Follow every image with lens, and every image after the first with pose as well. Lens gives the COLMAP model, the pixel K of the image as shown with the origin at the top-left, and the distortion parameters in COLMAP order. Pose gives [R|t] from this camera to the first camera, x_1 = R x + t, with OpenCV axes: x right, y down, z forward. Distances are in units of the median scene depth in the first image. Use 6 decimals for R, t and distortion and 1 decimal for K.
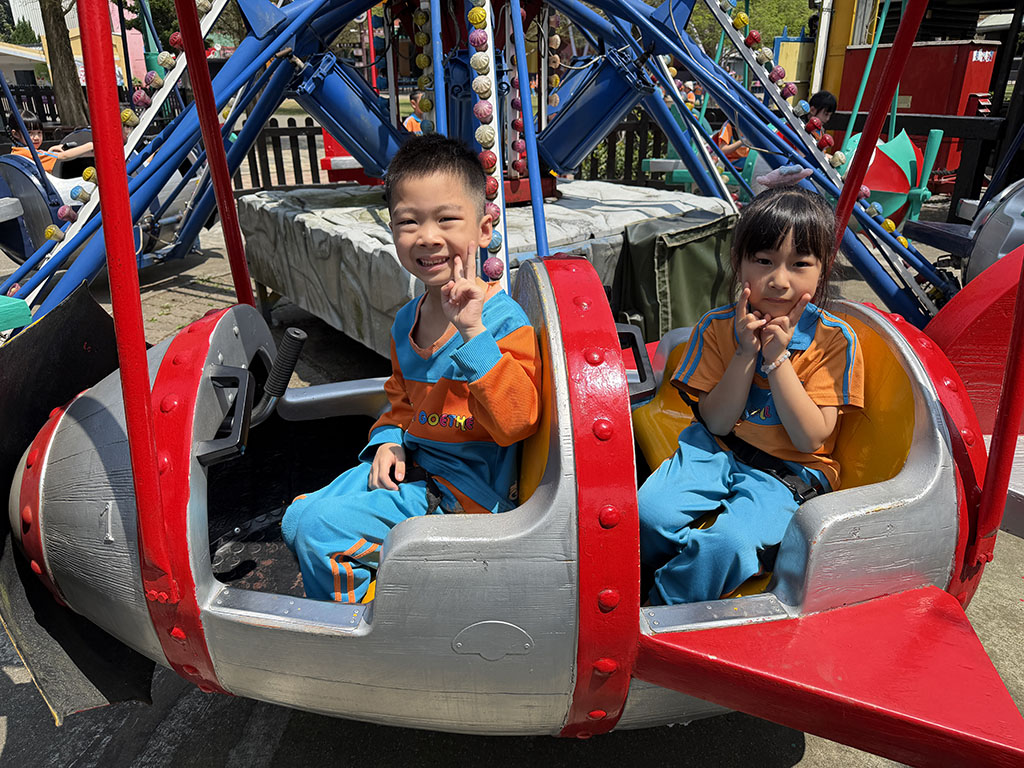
lens RADIAL K [[722.2, 0, 515.4], [0, 722.2, 389.2], [0, 0, 1]] dist [0.045743, -0.091787]
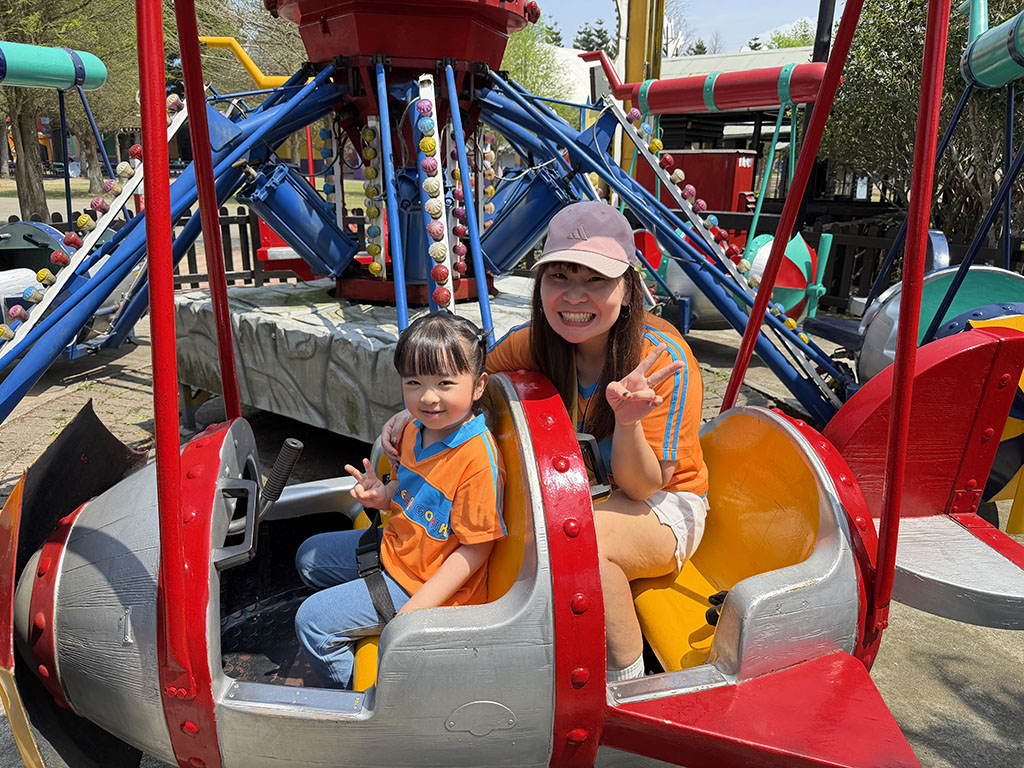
lens RADIAL K [[735.3, 0, 512.0], [0, 735.3, 384.0], [0, 0, 1]] dist [0.003035, -0.031565]
pose [[0.994565, -0.008195, 0.103794, -0.084361], [0.019382, 0.994045, -0.107237, -0.045532], [-0.102297, 0.108666, 0.988801, -0.179856]]
